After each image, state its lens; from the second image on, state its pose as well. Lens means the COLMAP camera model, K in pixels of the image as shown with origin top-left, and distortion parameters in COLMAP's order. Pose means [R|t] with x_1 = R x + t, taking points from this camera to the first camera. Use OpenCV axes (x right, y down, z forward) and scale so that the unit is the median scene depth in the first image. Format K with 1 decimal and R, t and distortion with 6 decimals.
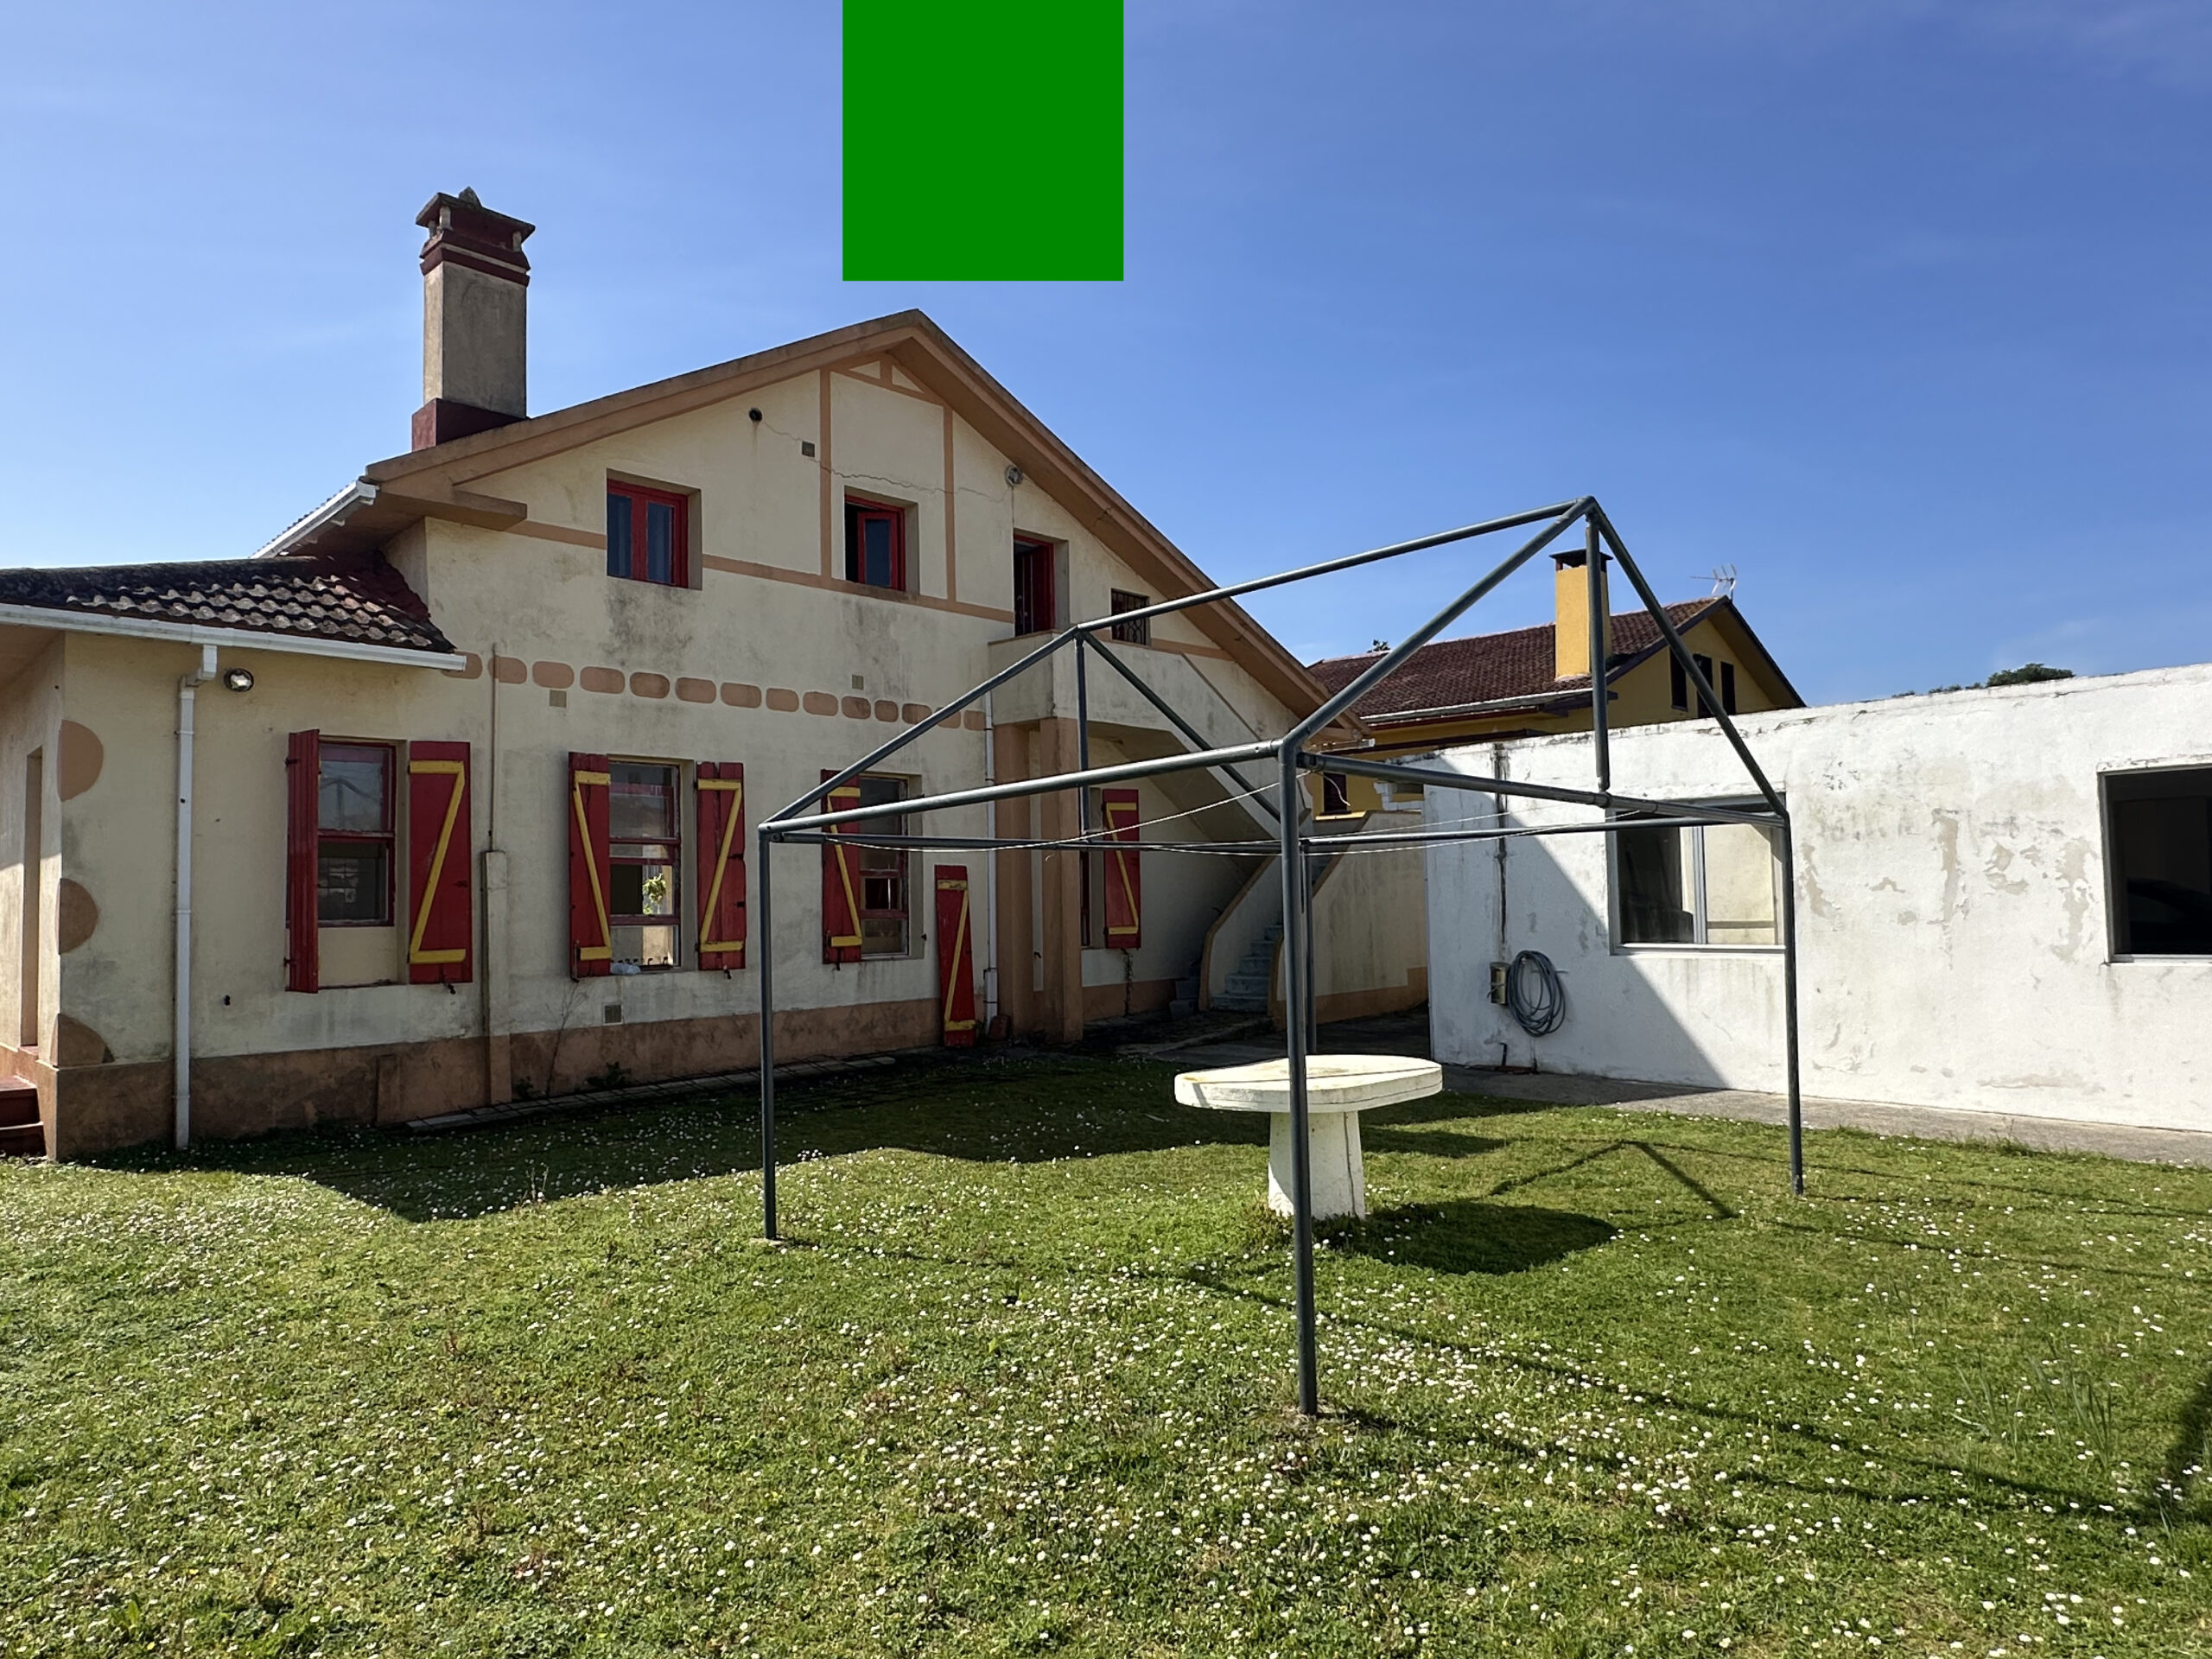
lens RADIAL K [[1373.7, 0, 1100.3], [0, 1373.7, 835.4], [0, 0, 1]] dist [0.002333, 0.001239]
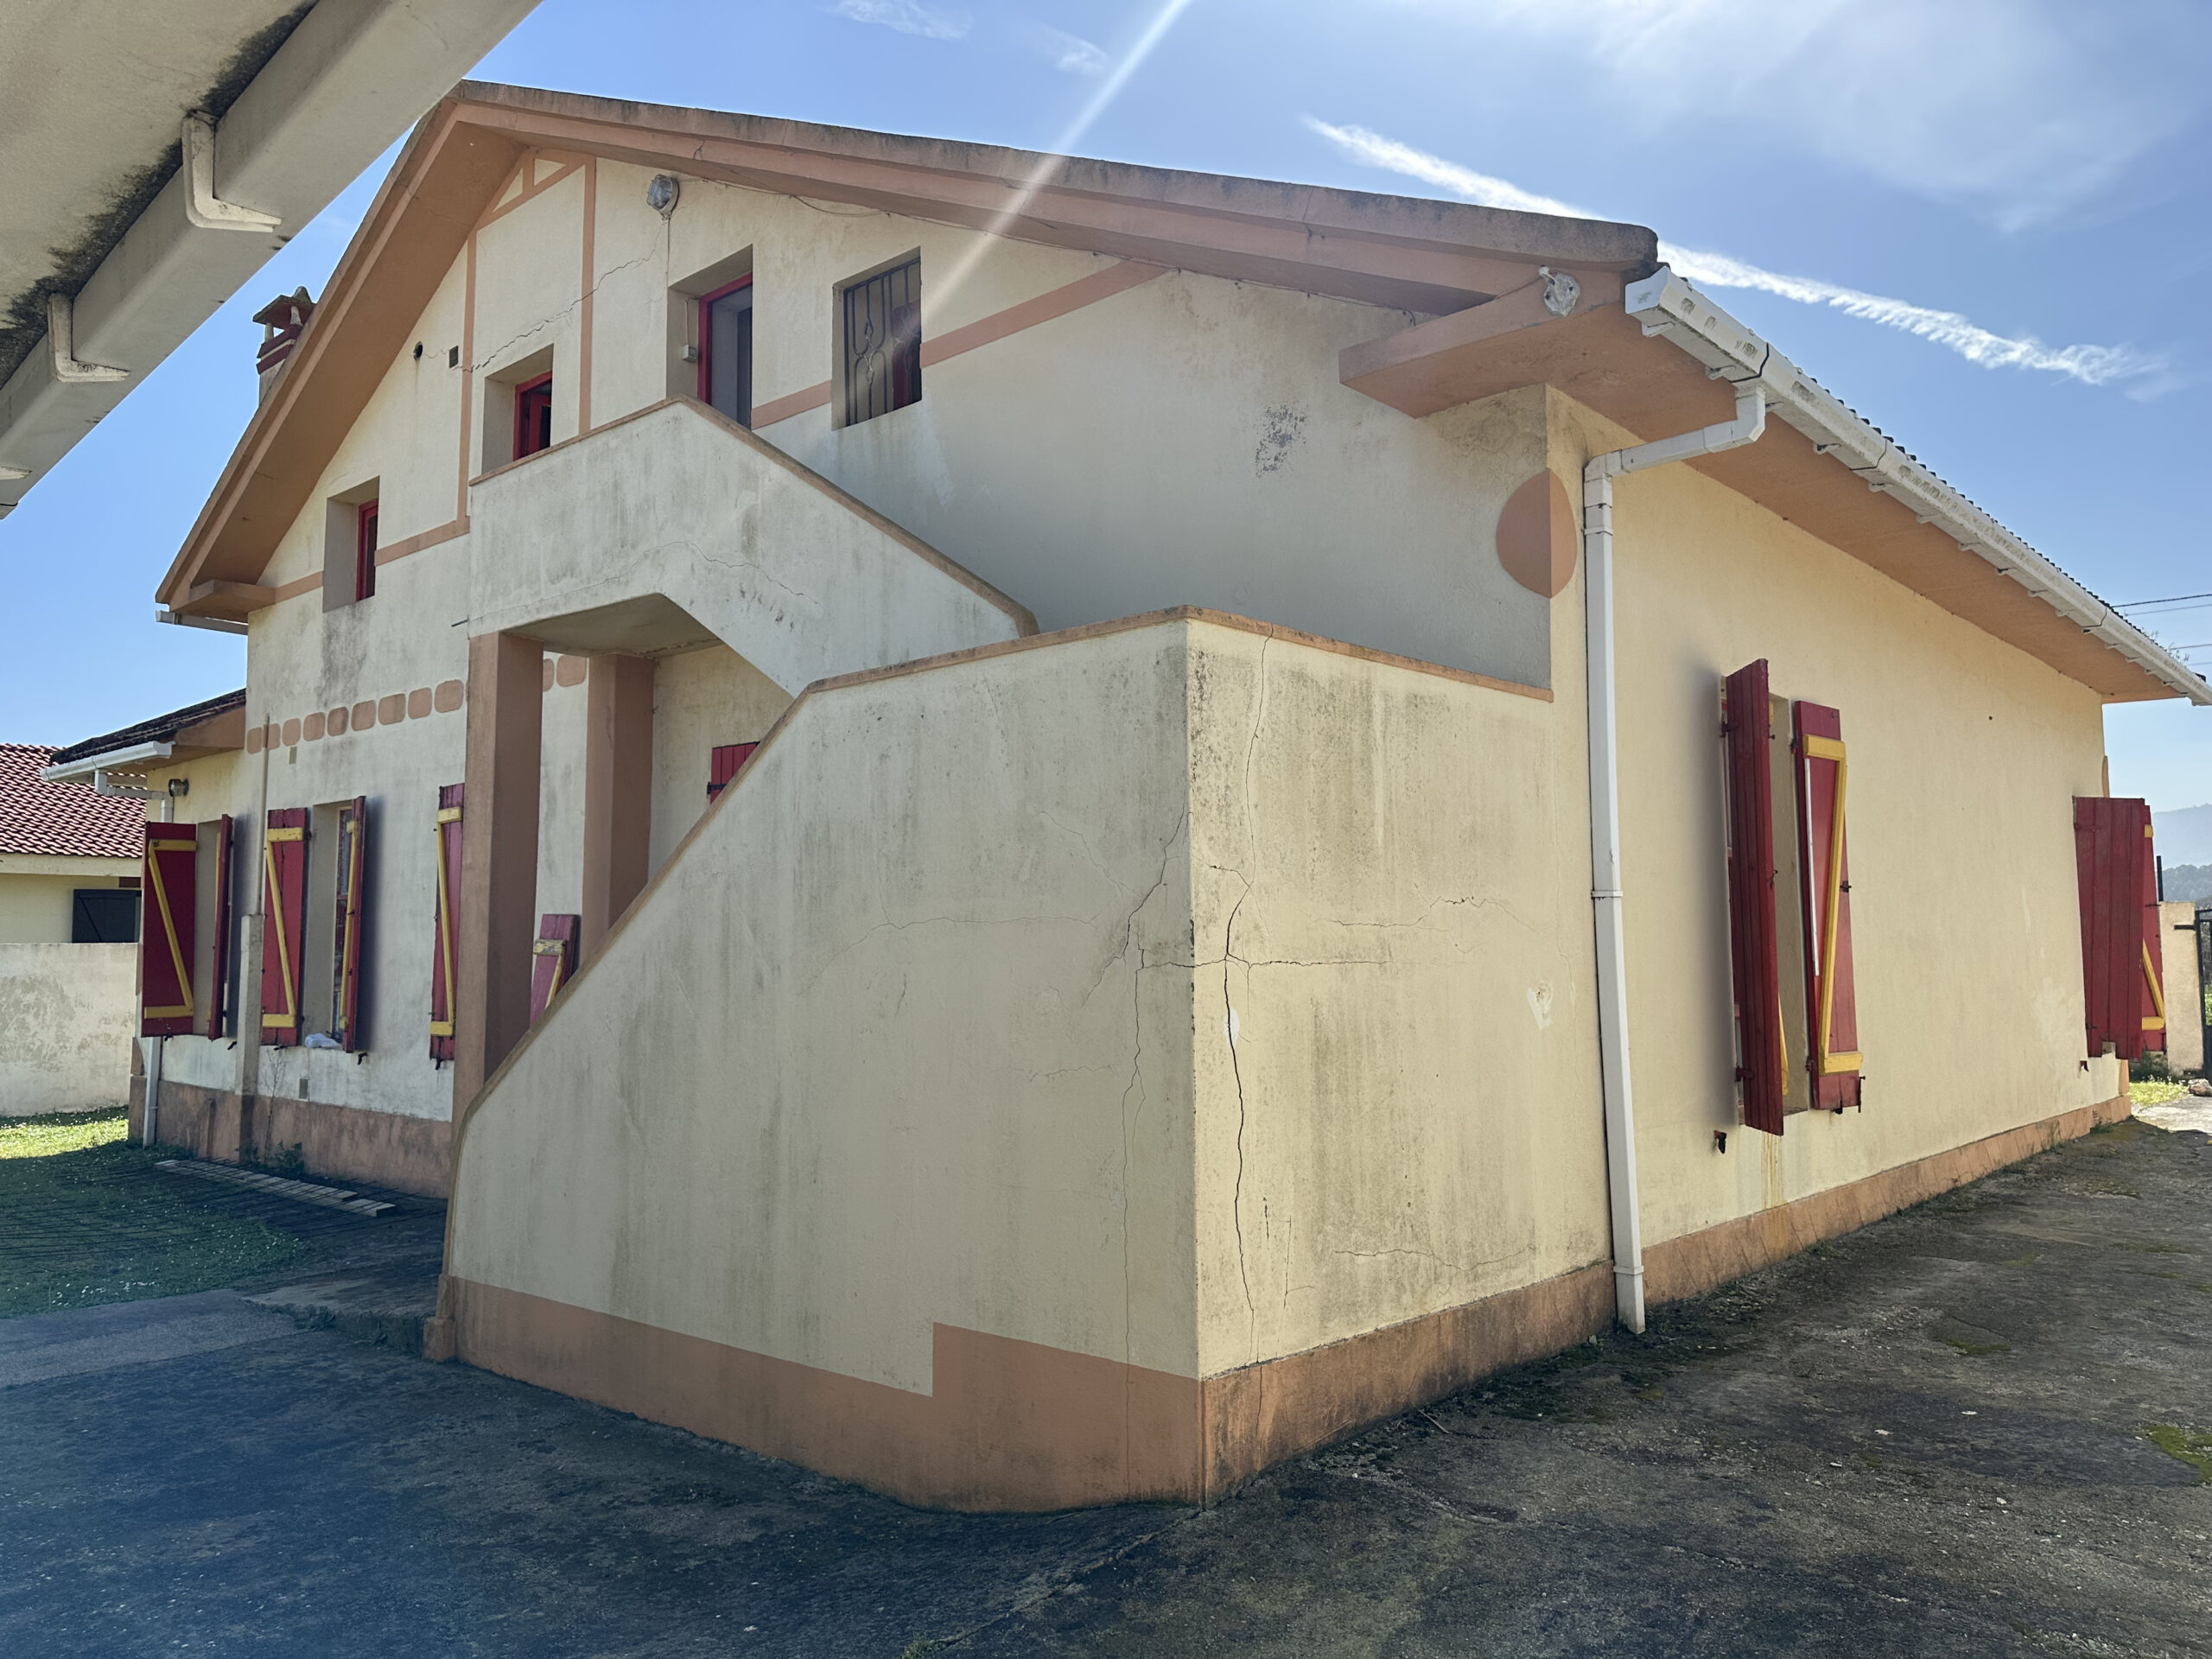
lens RADIAL K [[1556.2, 0, 1111.2], [0, 1556.2, 846.9], [0, 0, 1]] dist [0.052354, -0.059658]
pose [[0.046692, -0.053687, -0.997466, 0.716876], [0.042282, 0.997766, -0.051724, 0.045537], [0.998014, -0.039760, 0.048857, 1.480268]]
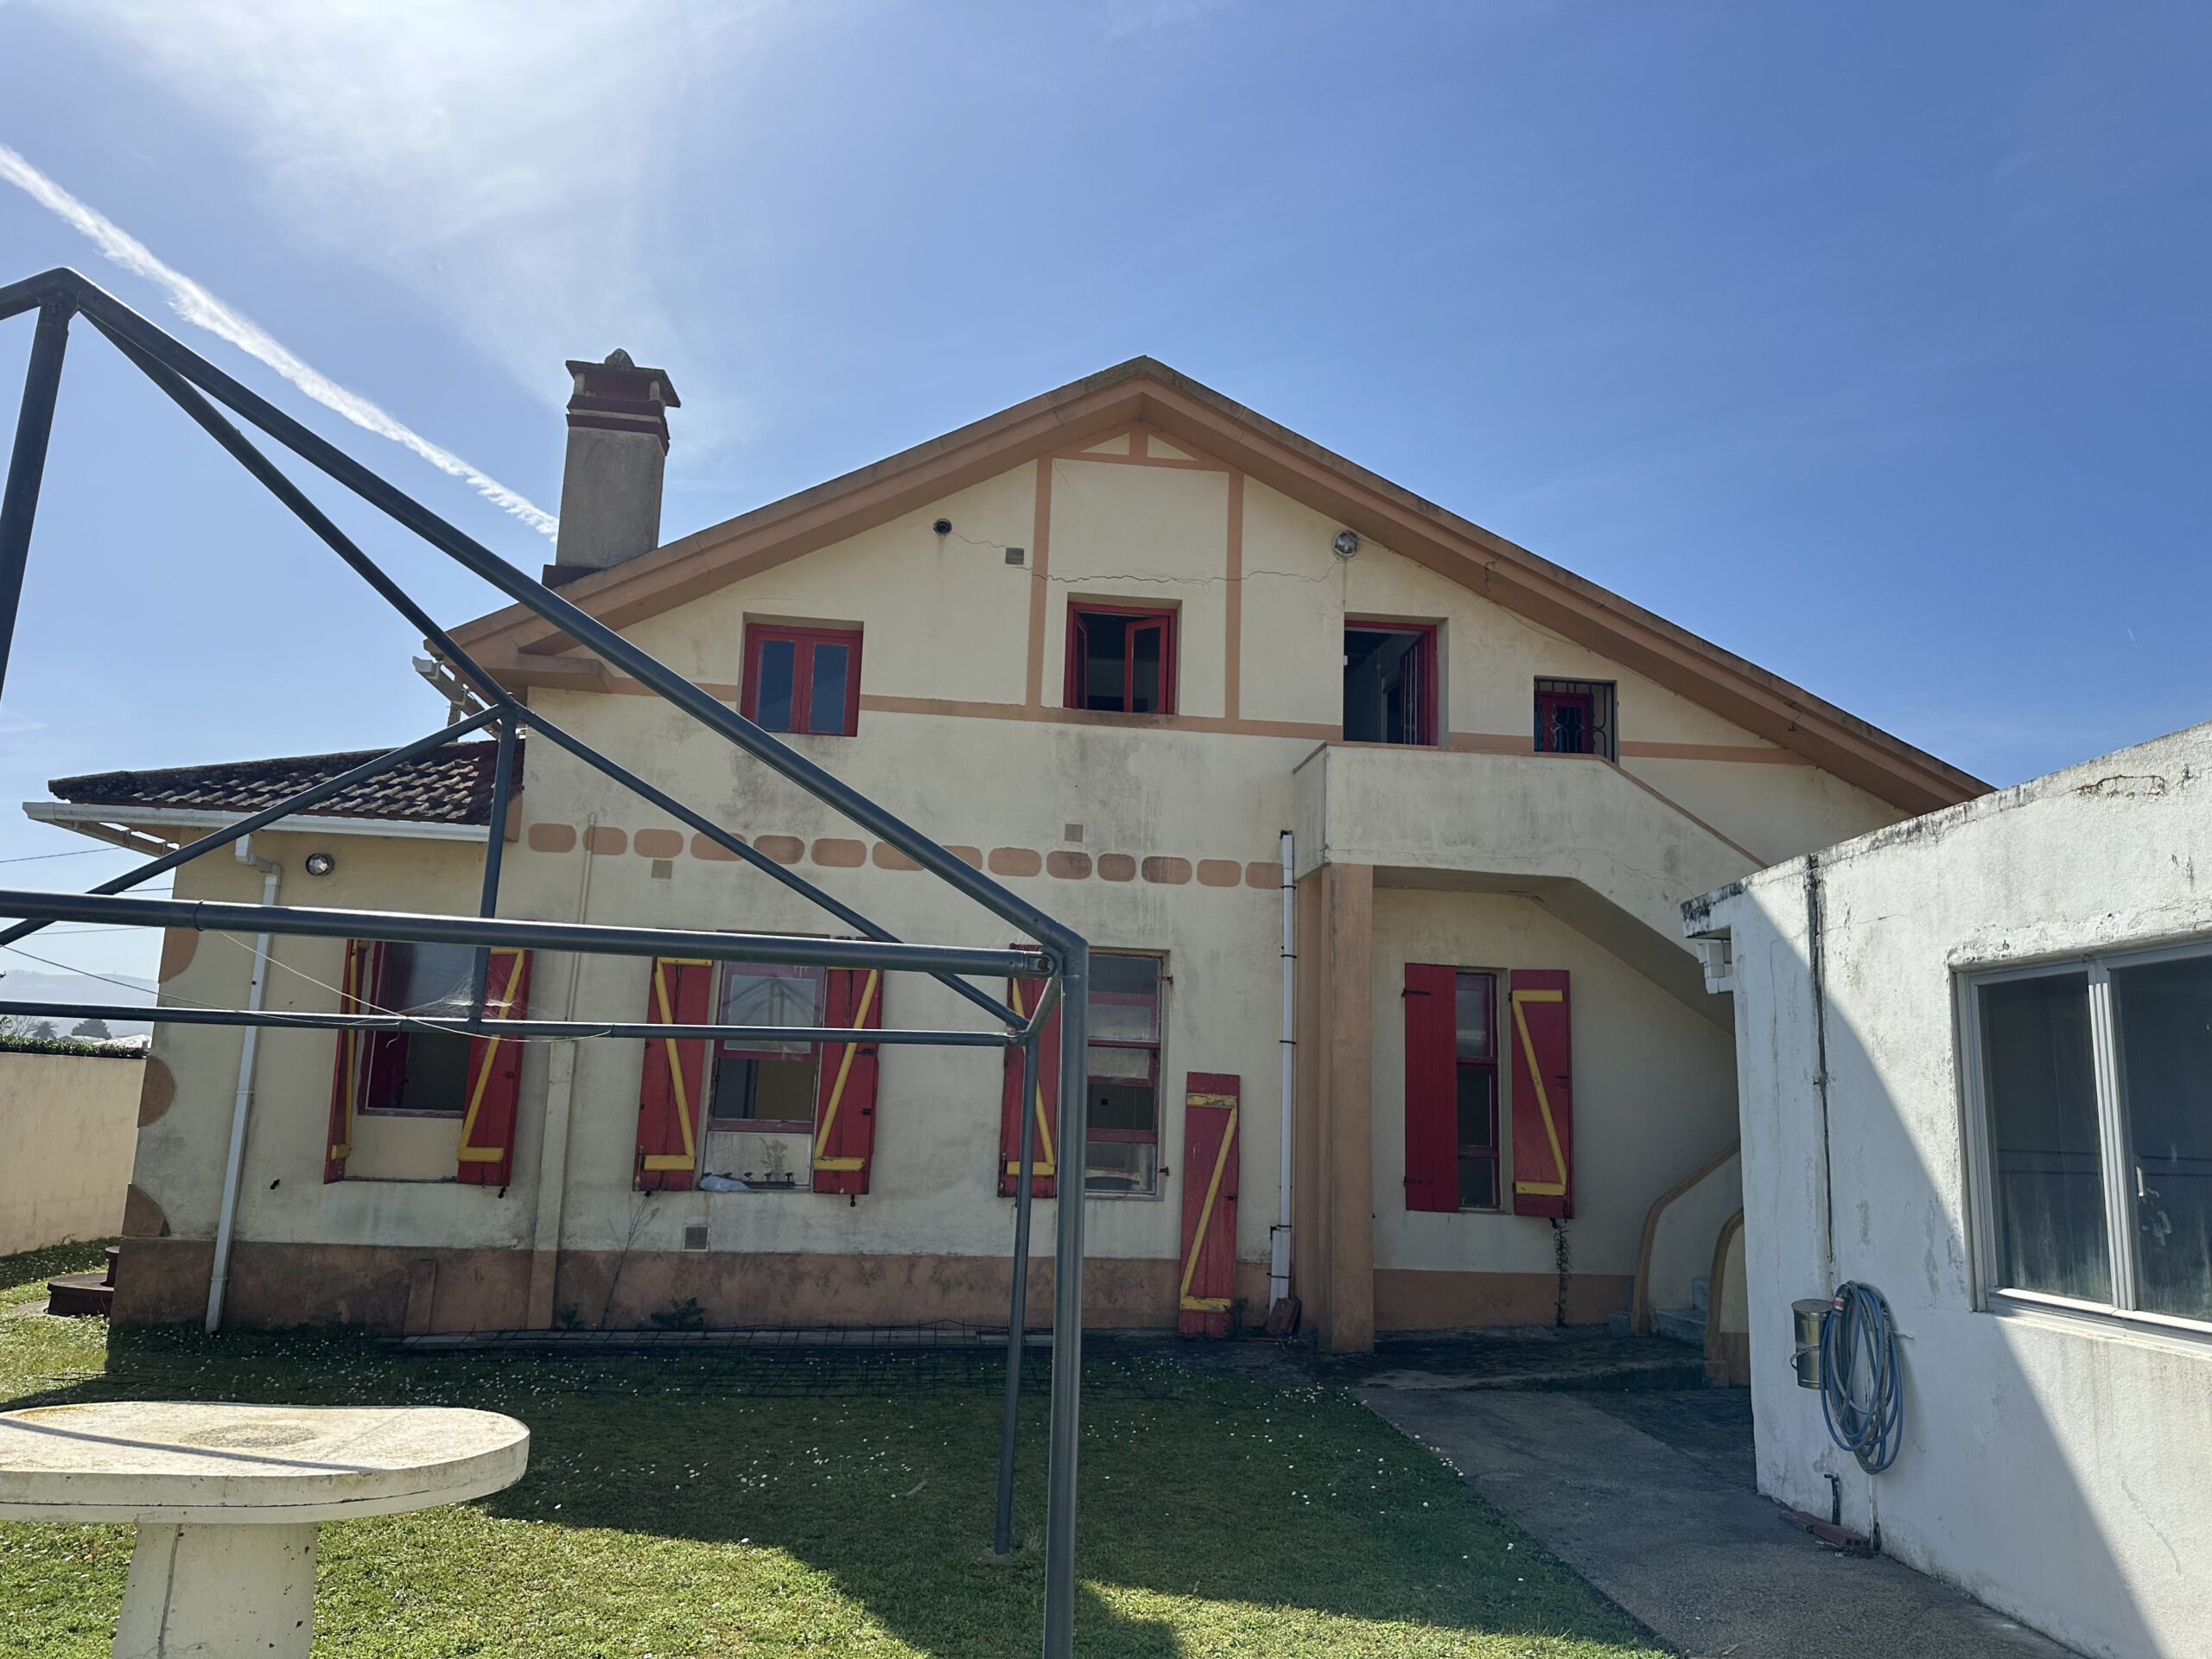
lens RADIAL K [[1535.3, 0, 1140.5], [0, 1535.3, 832.5], [0, 0, 1]] dist [0.066805, -0.090668]
pose [[0.775599, -0.071738, -0.627137, 0.467497], [-0.017546, 0.990687, -0.135024, 0.006791], [0.630982, 0.115728, 0.767117, 0.410922]]
